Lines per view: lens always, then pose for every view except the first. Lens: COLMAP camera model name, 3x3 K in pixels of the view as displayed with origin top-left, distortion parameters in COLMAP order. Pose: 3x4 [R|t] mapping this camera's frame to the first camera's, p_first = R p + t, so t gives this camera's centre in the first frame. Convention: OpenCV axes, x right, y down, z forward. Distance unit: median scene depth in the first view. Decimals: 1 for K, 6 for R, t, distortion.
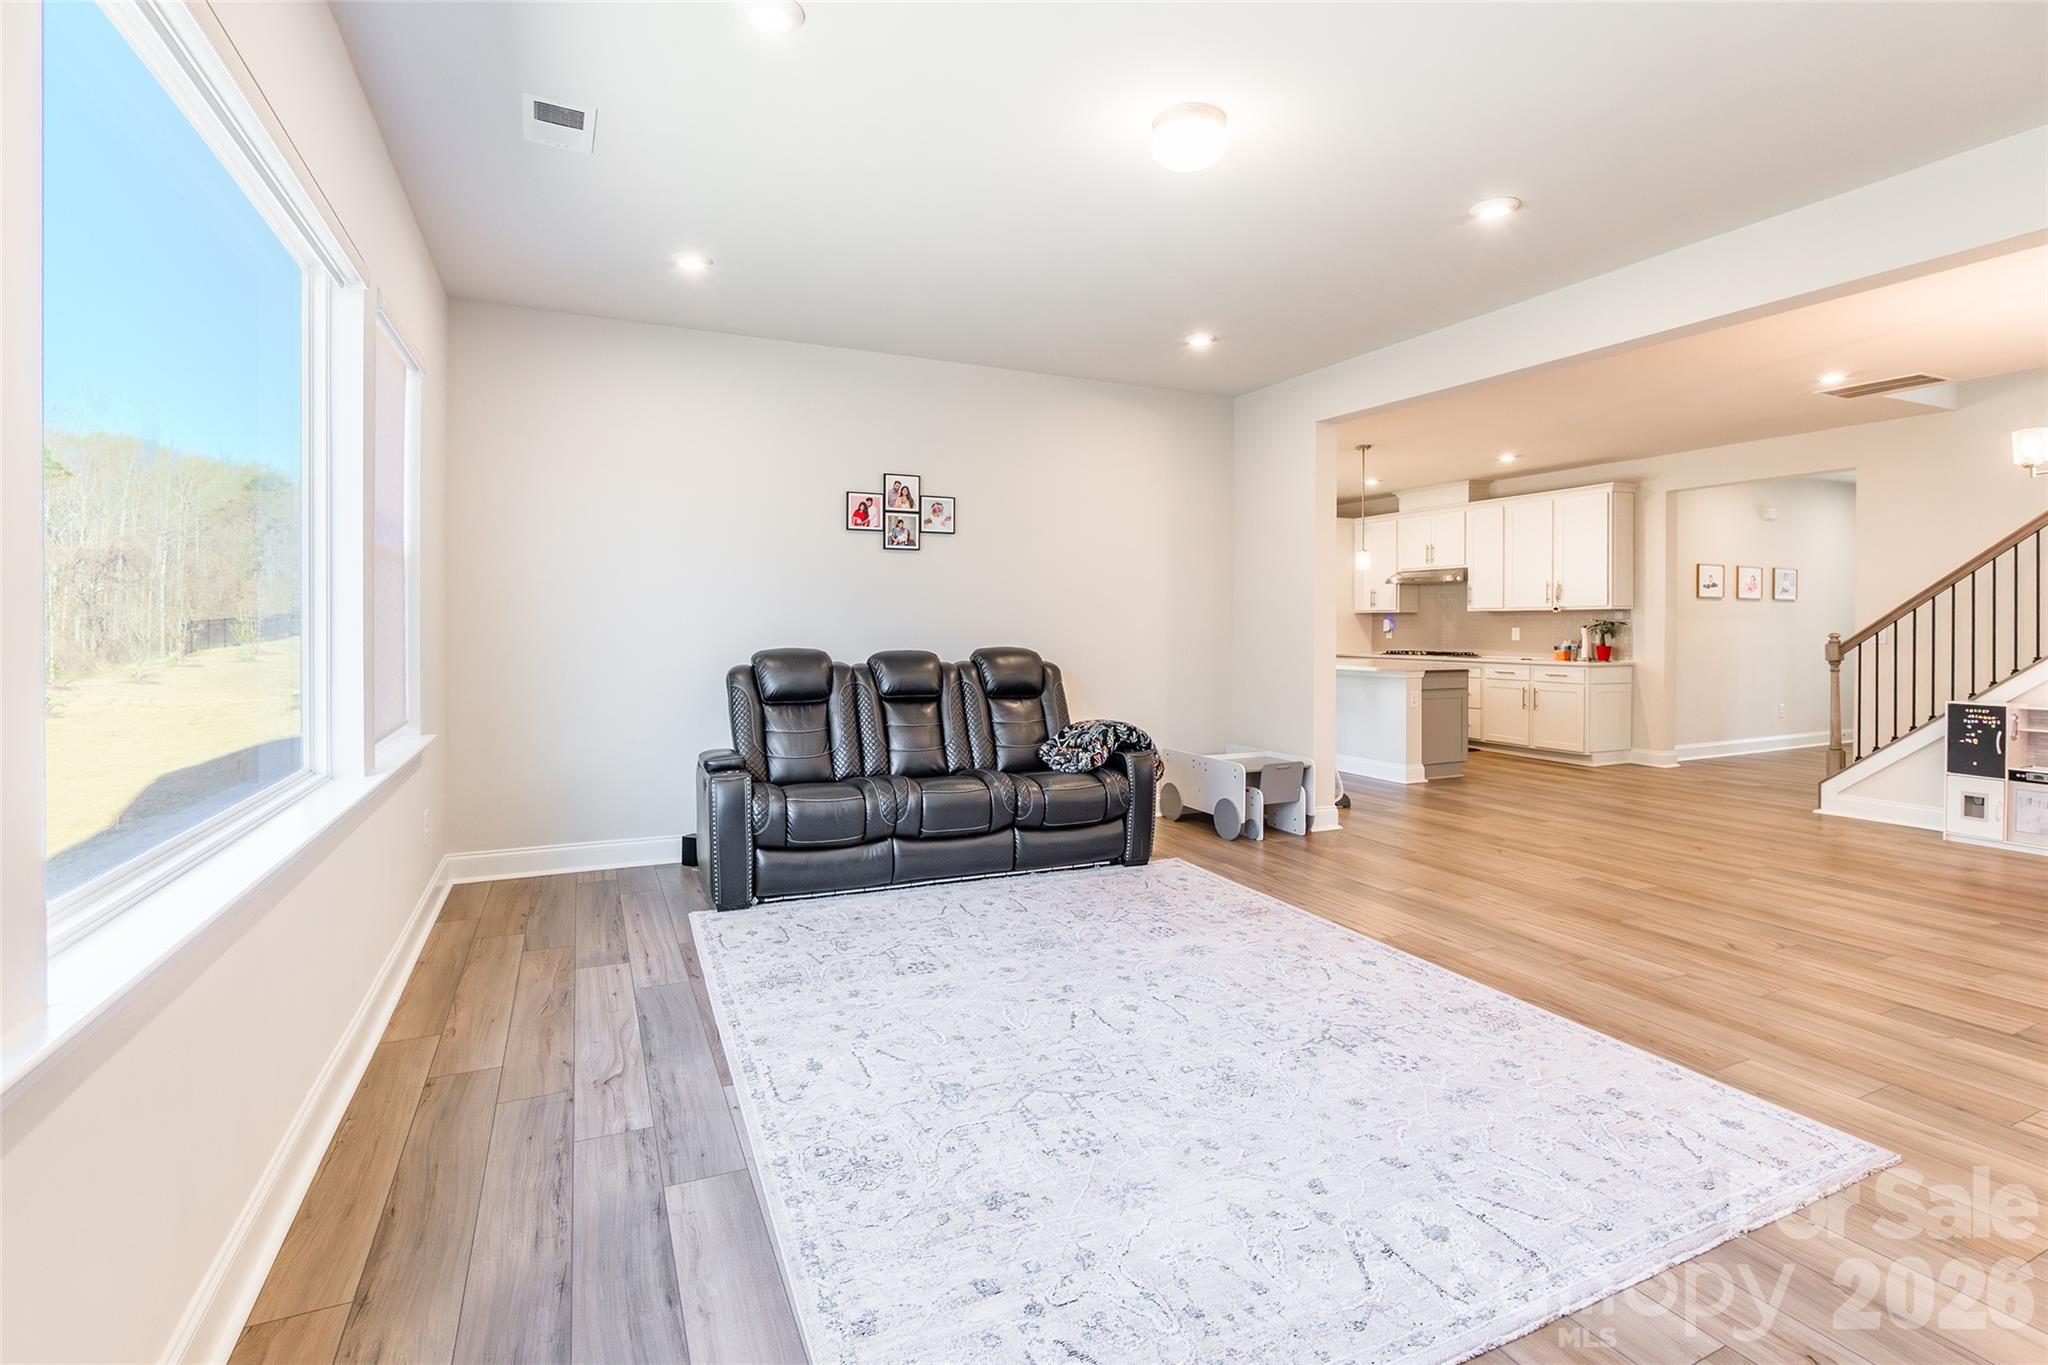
lens RADIAL K [[948.3, 0, 1025.7], [0, 948.3, 627.1], [0, 0, 1]] dist [-0.003733, -0.000707]
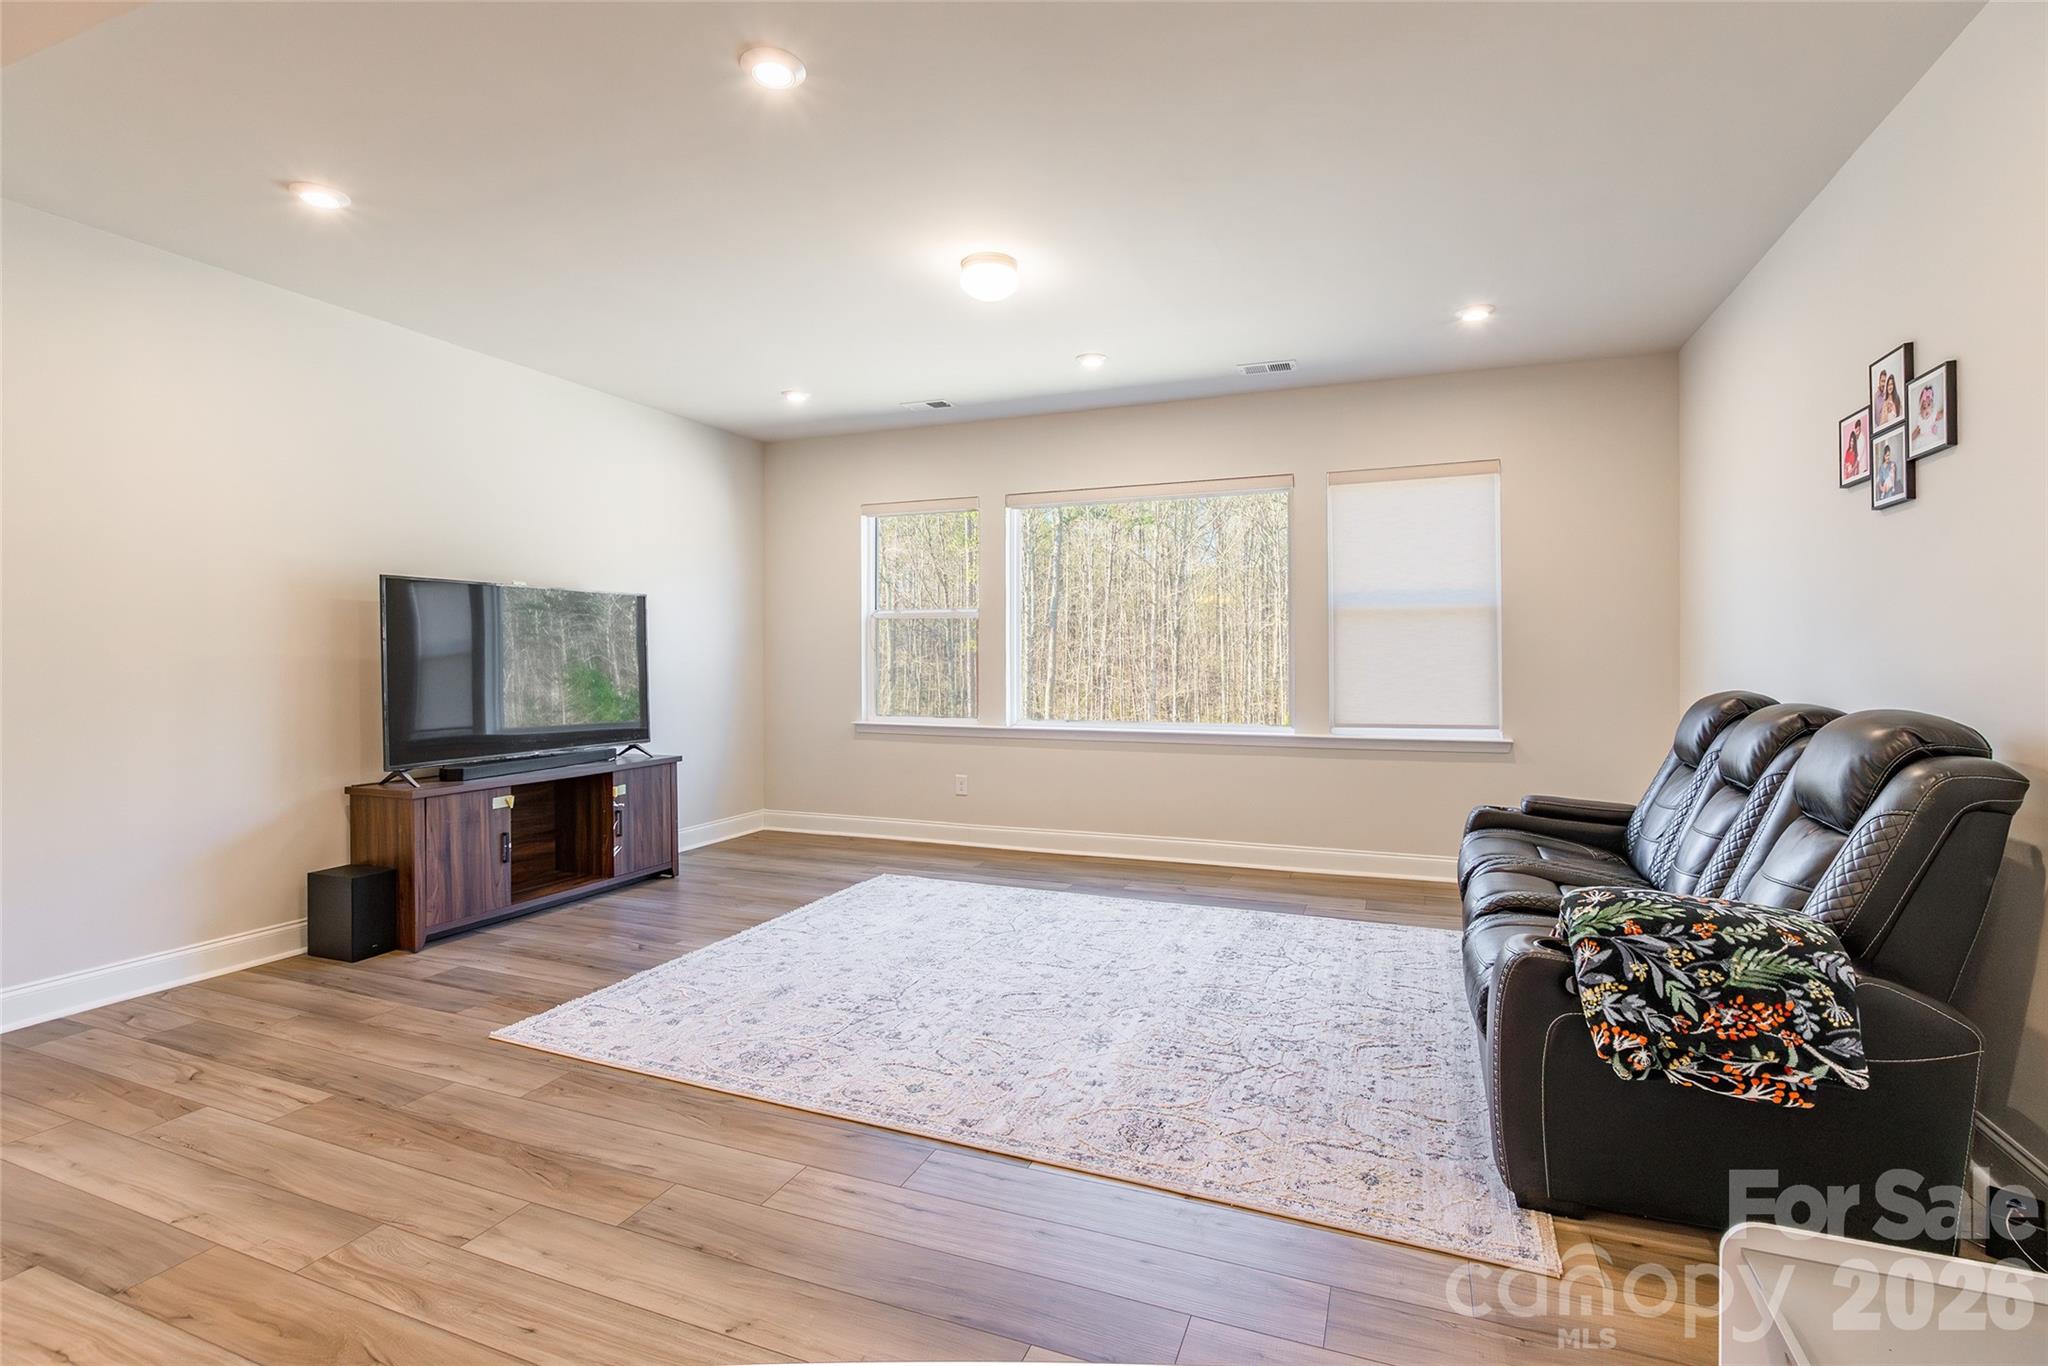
lens RADIAL K [[947.2, 0, 1034.3], [0, 947.2, 654.9], [0, 0, 1]] dist [-0.014490, 0.000593]
pose [[-0.732549, -0.004081, -0.680702, 0.794421], [-0.005475, 0.999985, -0.000103, -0.001545], [0.680692, 0.003651, -0.732560, 1.582013]]
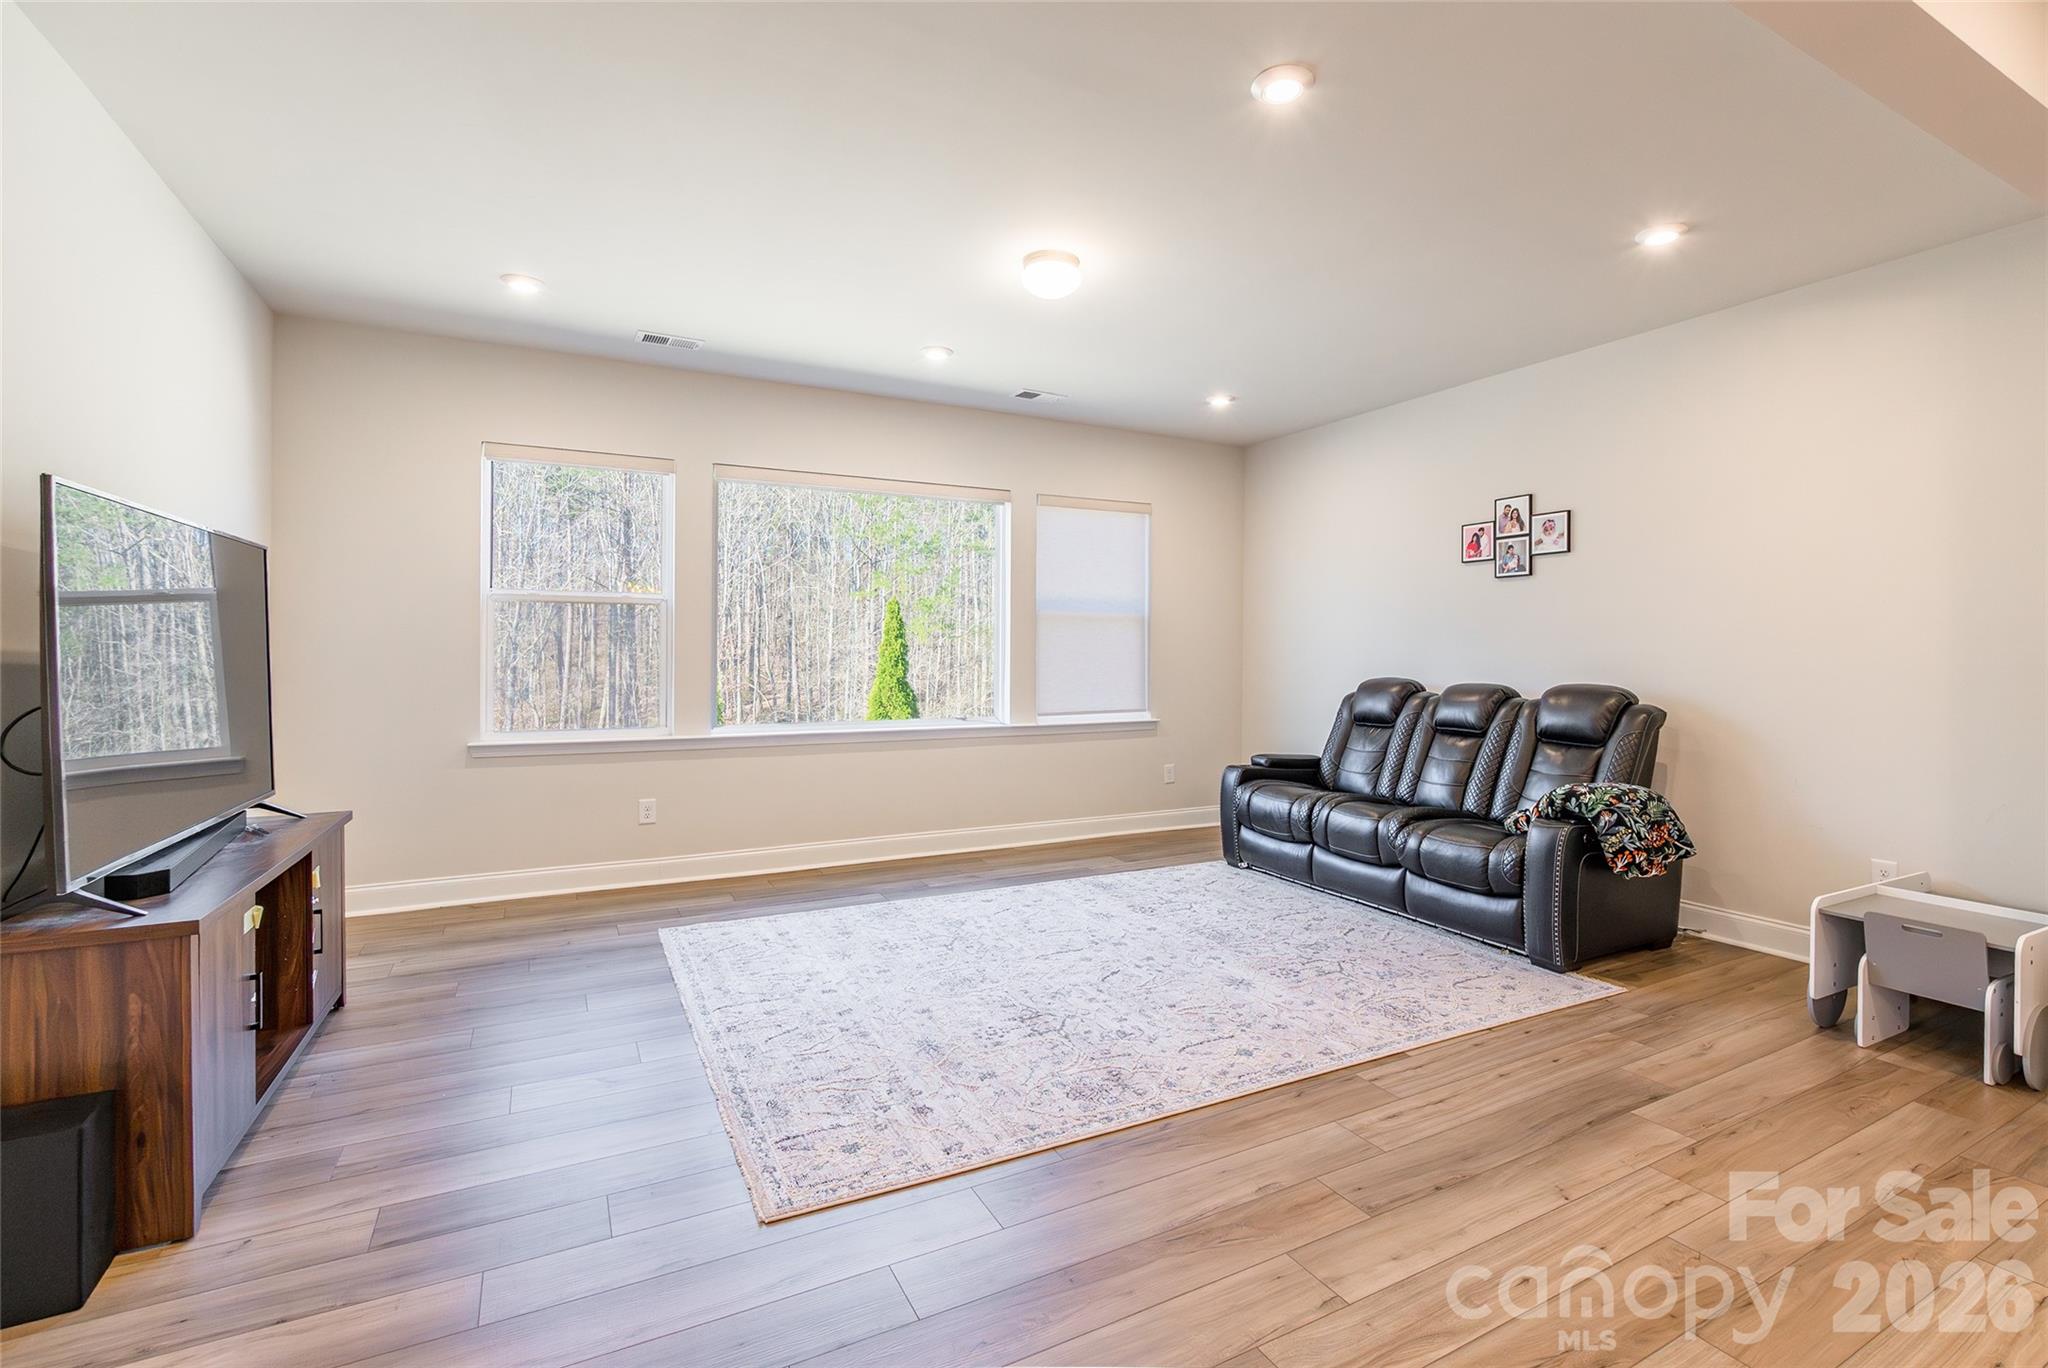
lens RADIAL K [[953.6, 0, 1082.0], [0, 953.6, 655.5], [0, 0, 1]] dist [-0.015284, 0.000765]
pose [[0.070258, -0.003298, -0.997523, 1.161295], [-0.009597, 0.999946, -0.003982, 0.005348], [0.997483, 0.009853, 0.070223, 0.768325]]
